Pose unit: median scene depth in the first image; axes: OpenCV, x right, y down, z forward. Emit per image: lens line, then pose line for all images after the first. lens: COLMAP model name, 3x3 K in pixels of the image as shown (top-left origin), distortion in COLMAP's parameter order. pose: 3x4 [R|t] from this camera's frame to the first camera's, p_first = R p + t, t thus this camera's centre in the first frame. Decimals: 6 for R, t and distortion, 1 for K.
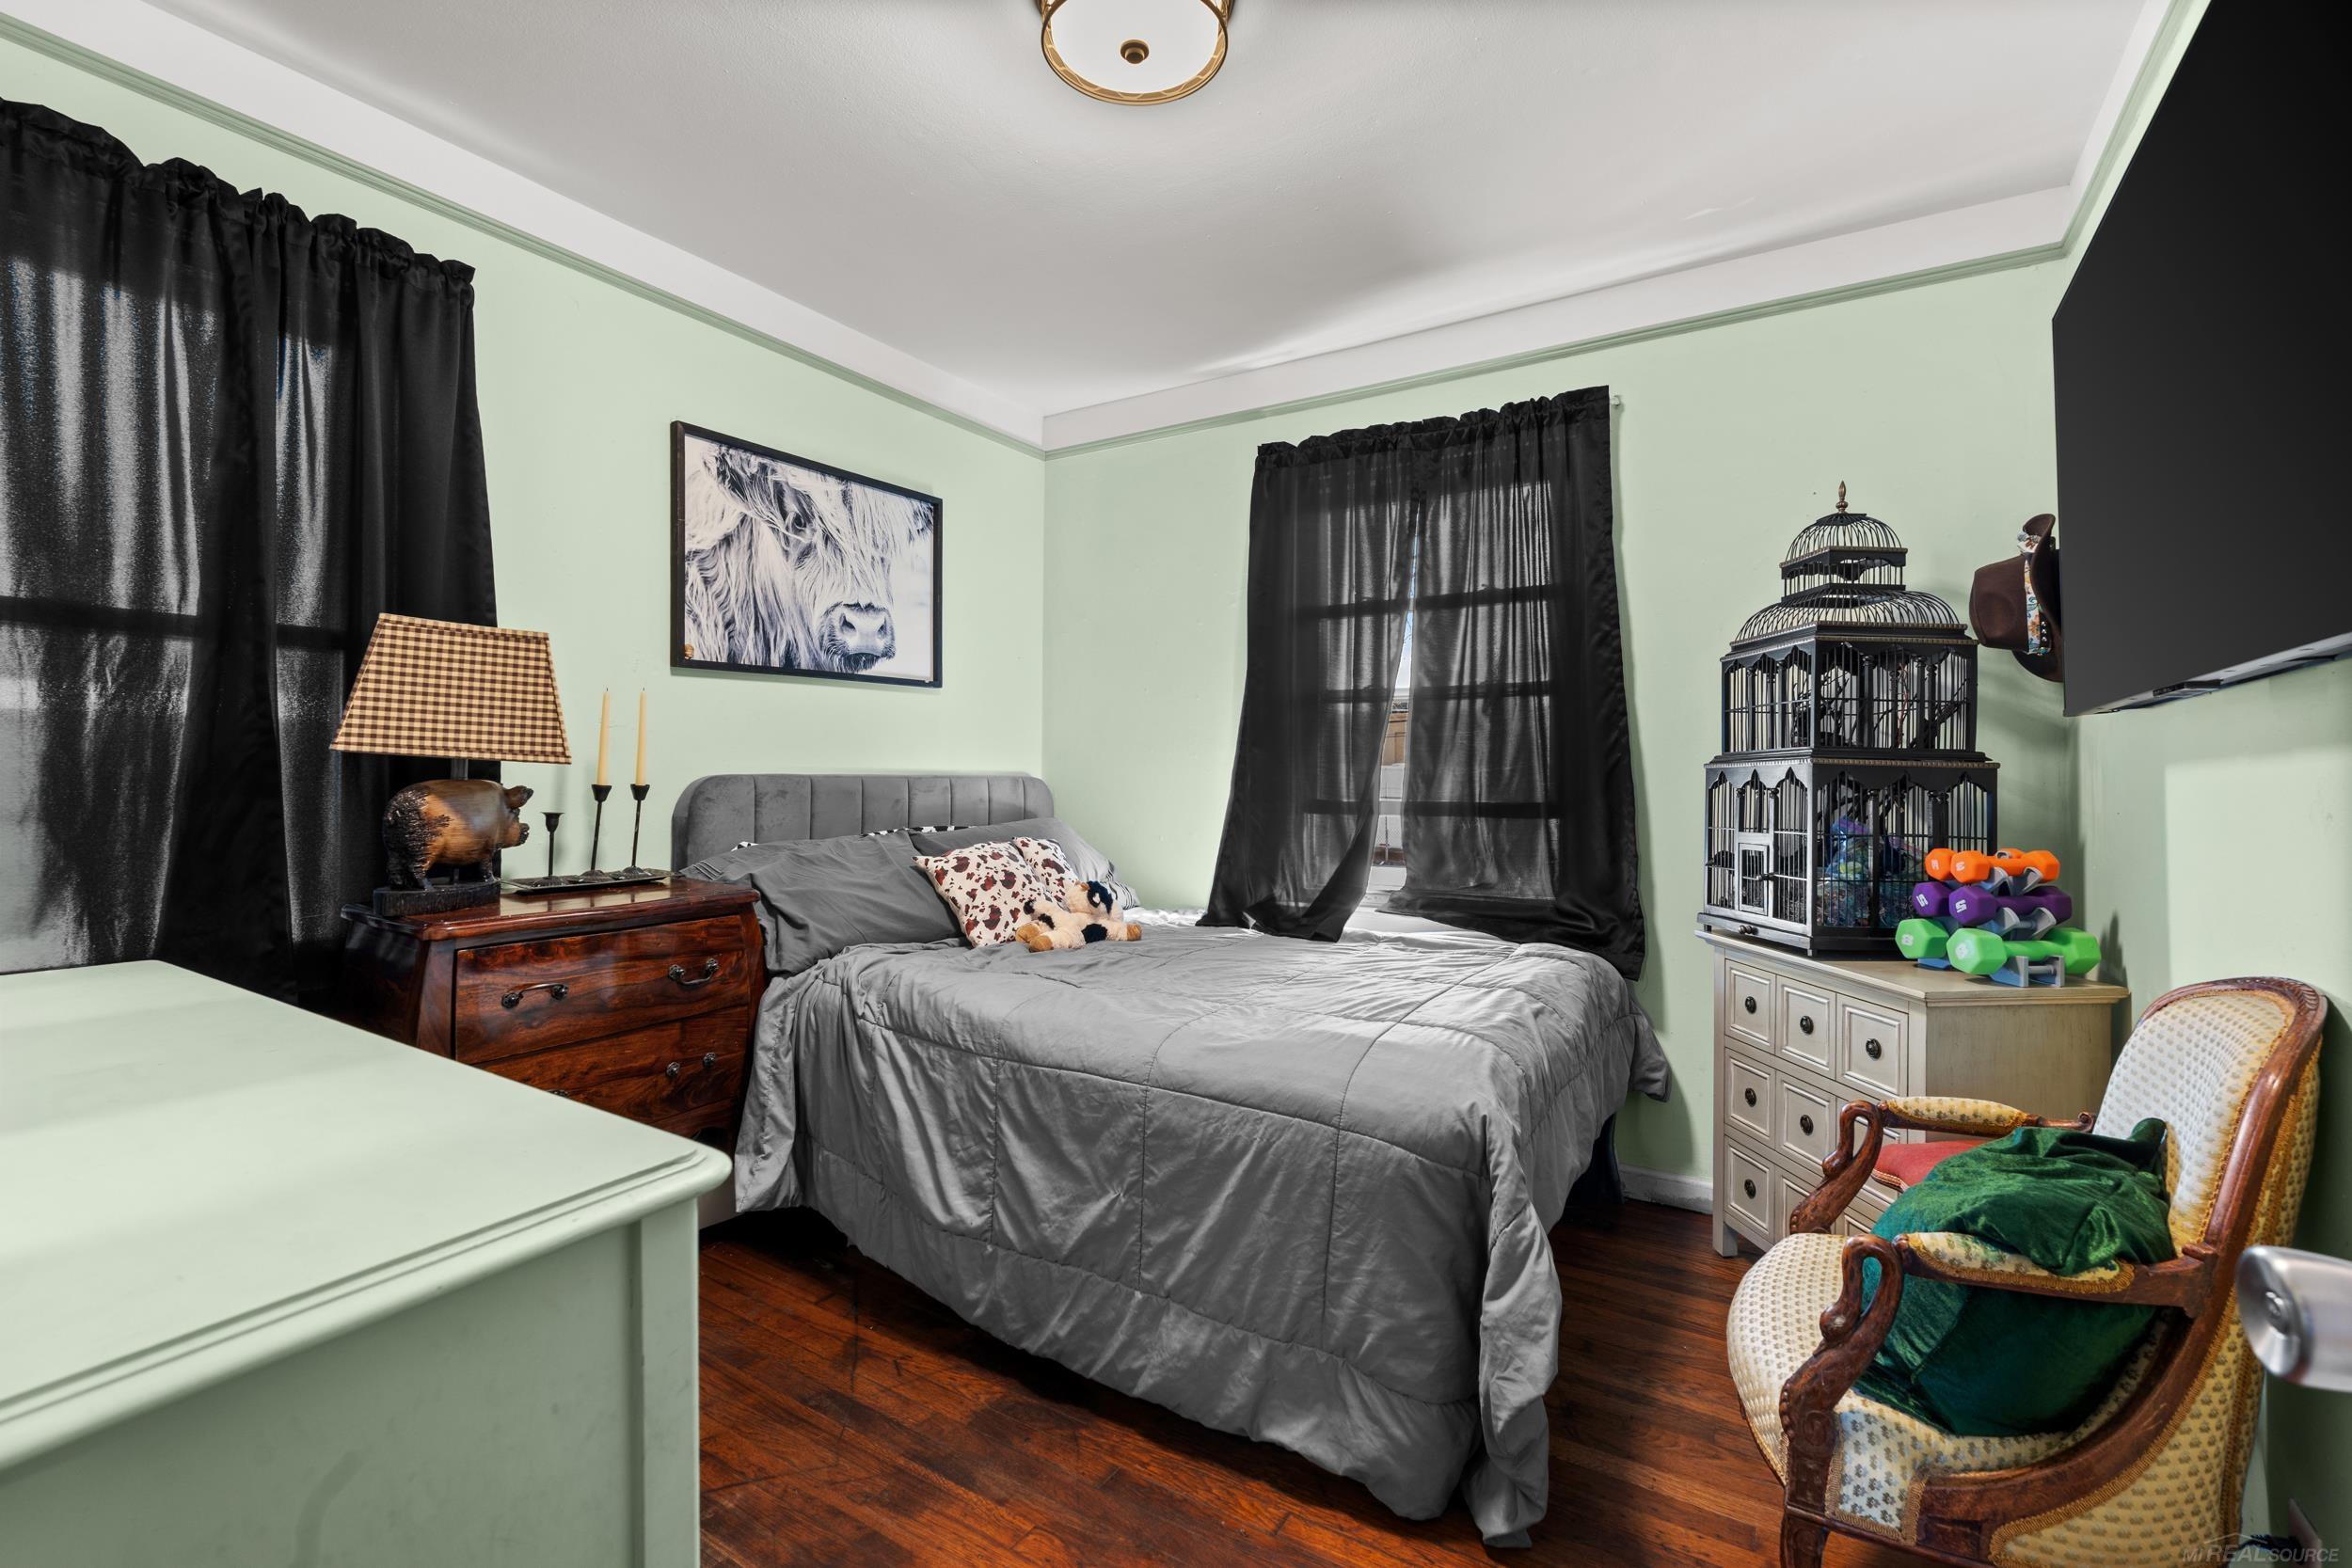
lens RADIAL K [[1044.8, 0, 1169.5], [0, 1044.8, 778.4], [0, 0, 1]] dist [-0.002365, 0.000548]
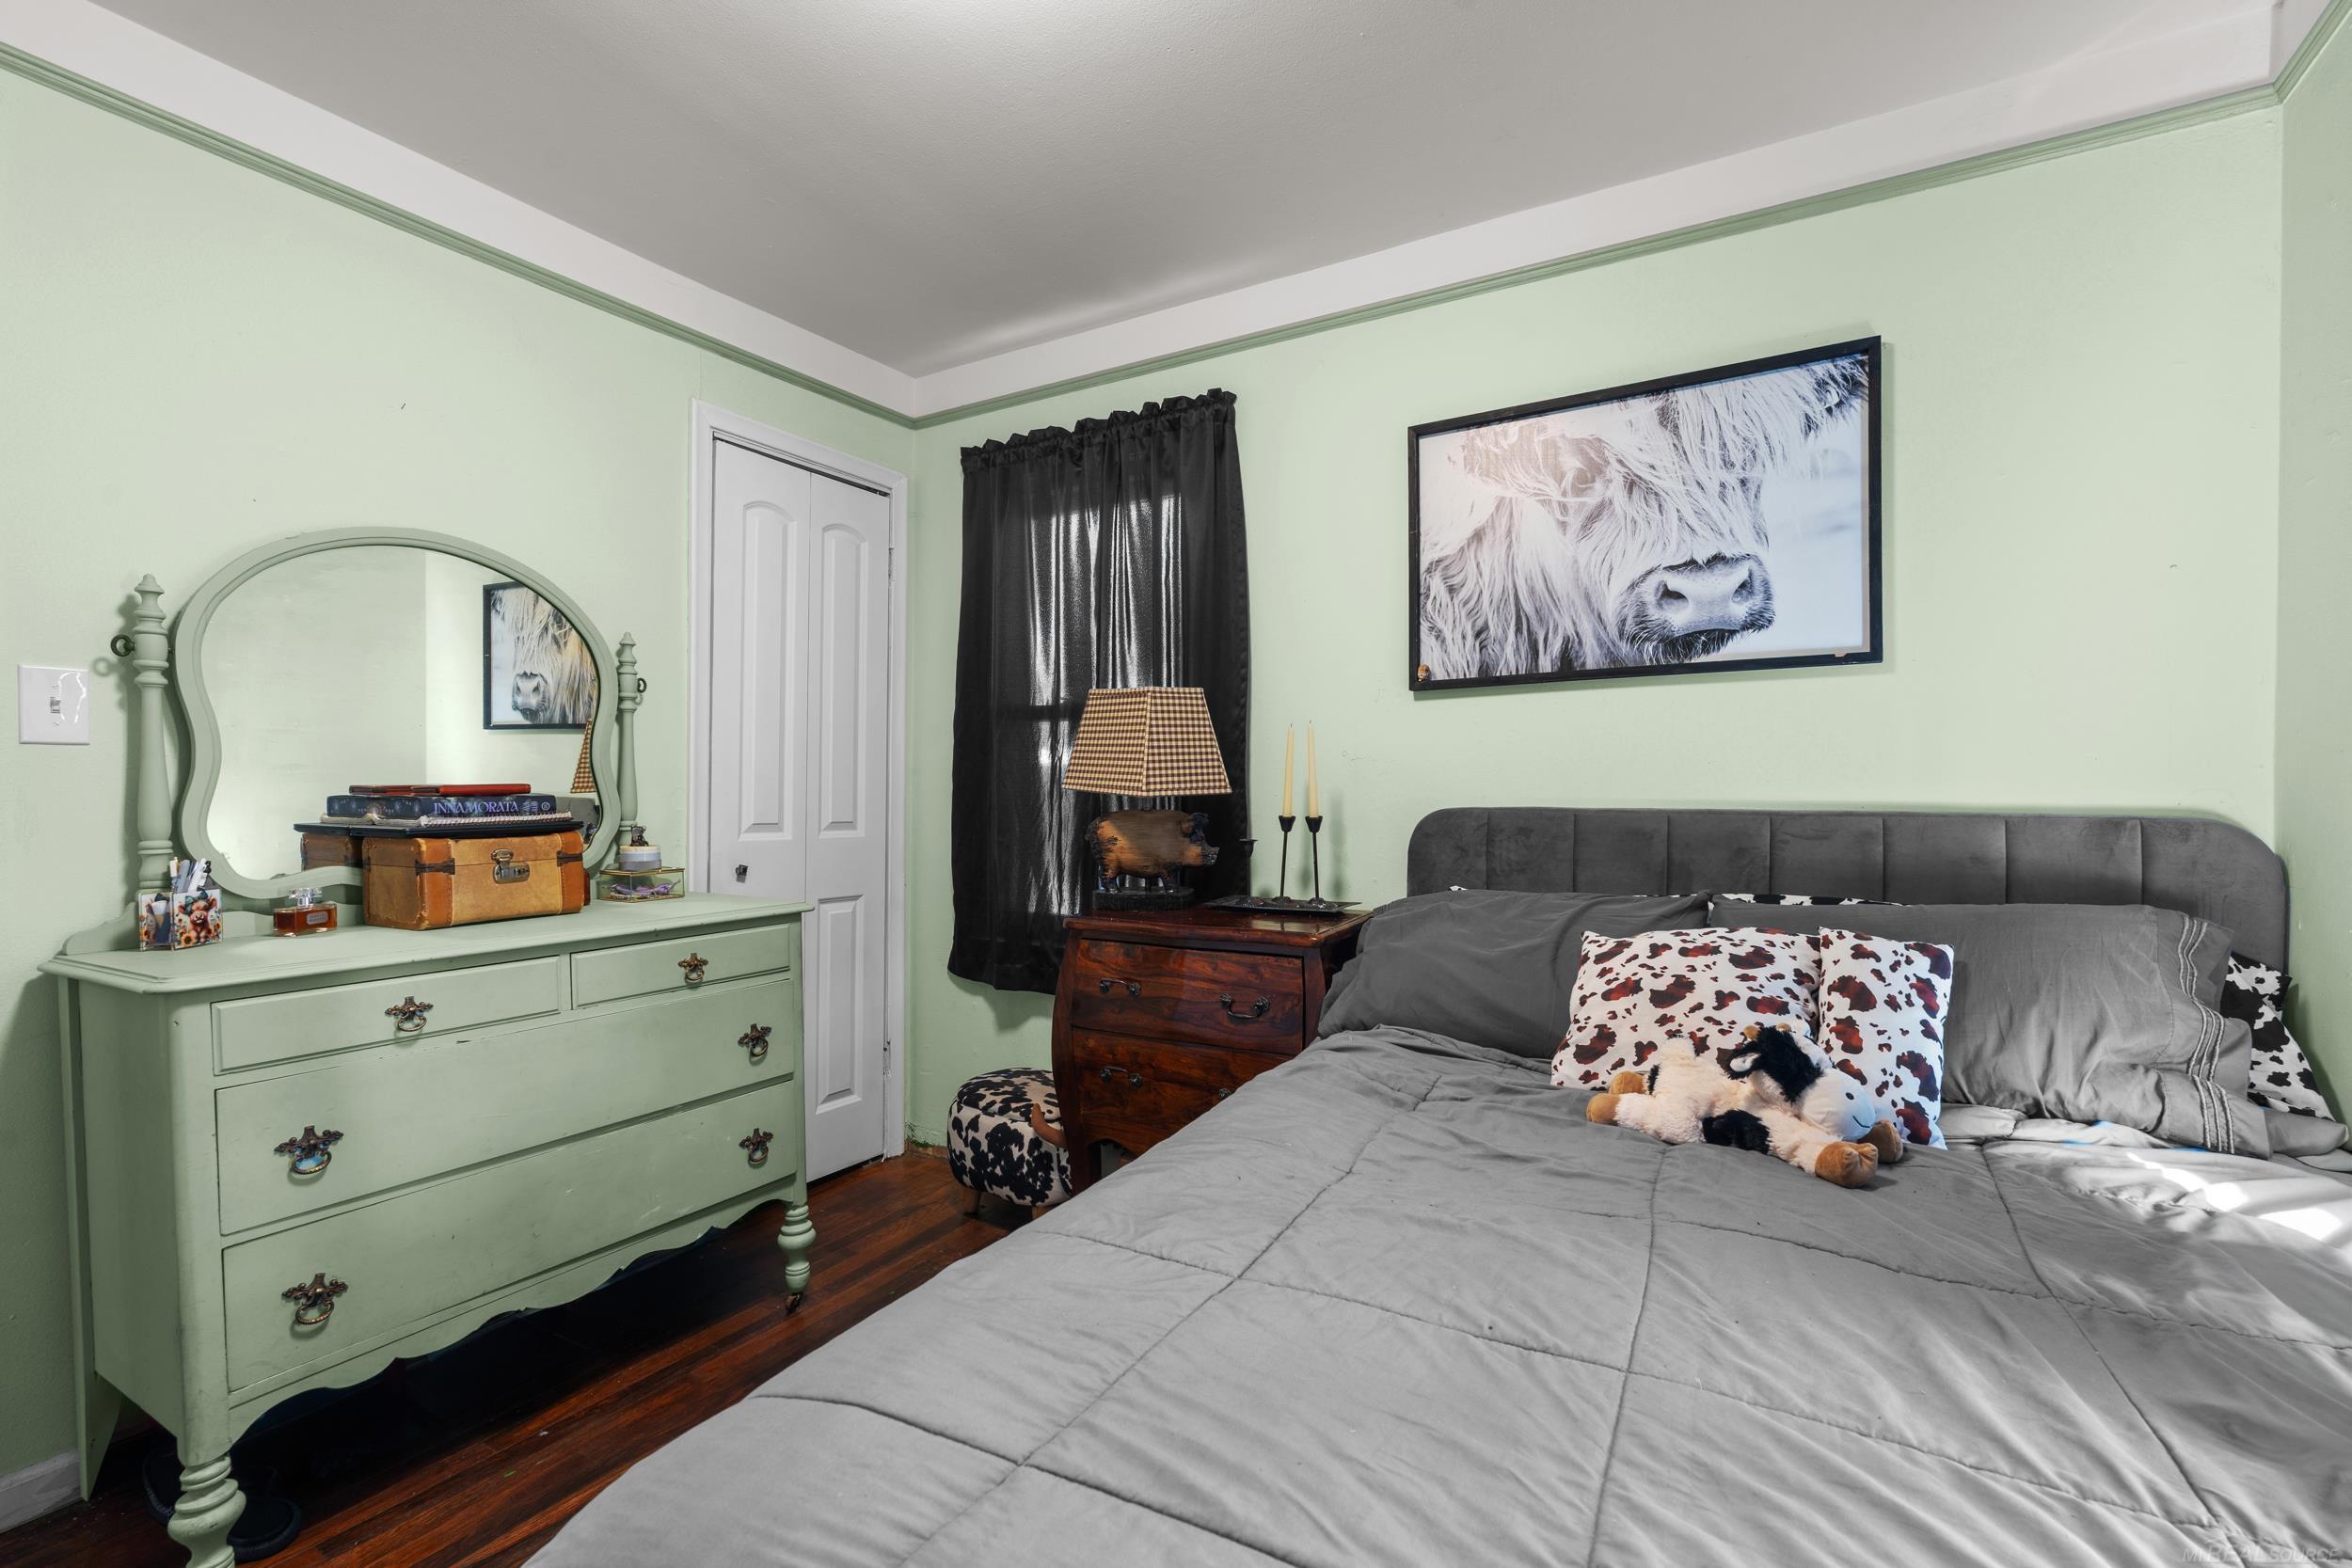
lens RADIAL K [[1044.8, 0, 1167.2], [0, 1044.8, 797.7], [0, 0, 1]] dist [-0.002365, 0.000548]
pose [[0.020144, 0.005328, -0.999783, 0.419359], [-0.004107, 0.999978, 0.005247, -0.014277], [0.999789, 0.004001, 0.020166, 0.699560]]
